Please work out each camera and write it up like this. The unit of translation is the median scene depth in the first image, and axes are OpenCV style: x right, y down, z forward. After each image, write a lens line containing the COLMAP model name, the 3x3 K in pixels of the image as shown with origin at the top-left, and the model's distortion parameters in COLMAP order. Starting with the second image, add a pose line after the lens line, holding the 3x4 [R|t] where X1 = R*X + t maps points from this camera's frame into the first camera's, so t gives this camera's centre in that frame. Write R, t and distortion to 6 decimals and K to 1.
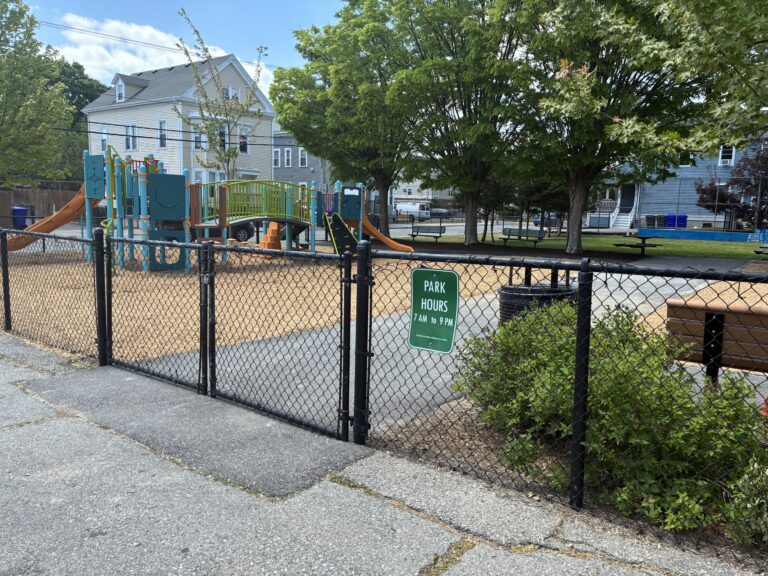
lens RADIAL K [[583.7, 0, 387.5], [0, 583.7, 277.0], [0, 0, 1]] dist [0.090658, -0.118629]
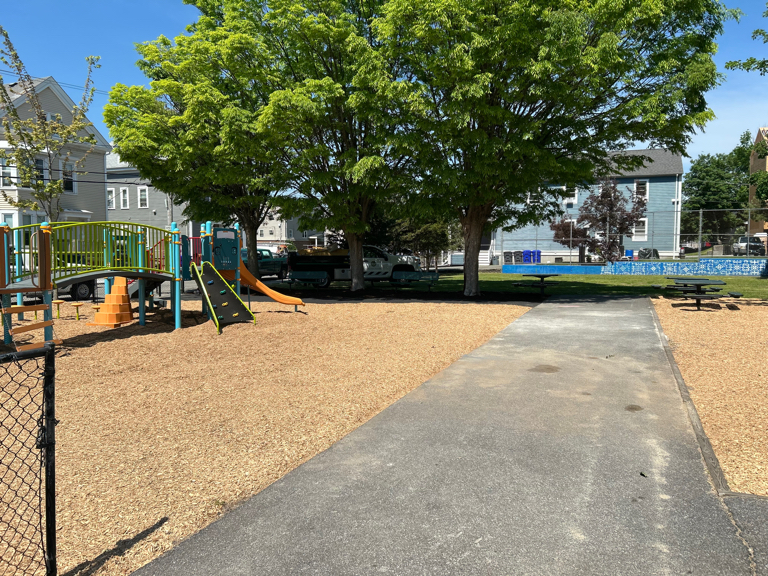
lens RADIAL K [[583.7, 0, 387.5], [0, 583.7, 277.0], [0, 0, 1]] dist [0.090658, -0.118629]
pose [[0.966639, -0.041855, 0.252699, -0.040196], [0.059087, 0.996388, -0.060991, -0.019947], [-0.249233, 0.073888, 0.965621, 0.133914]]
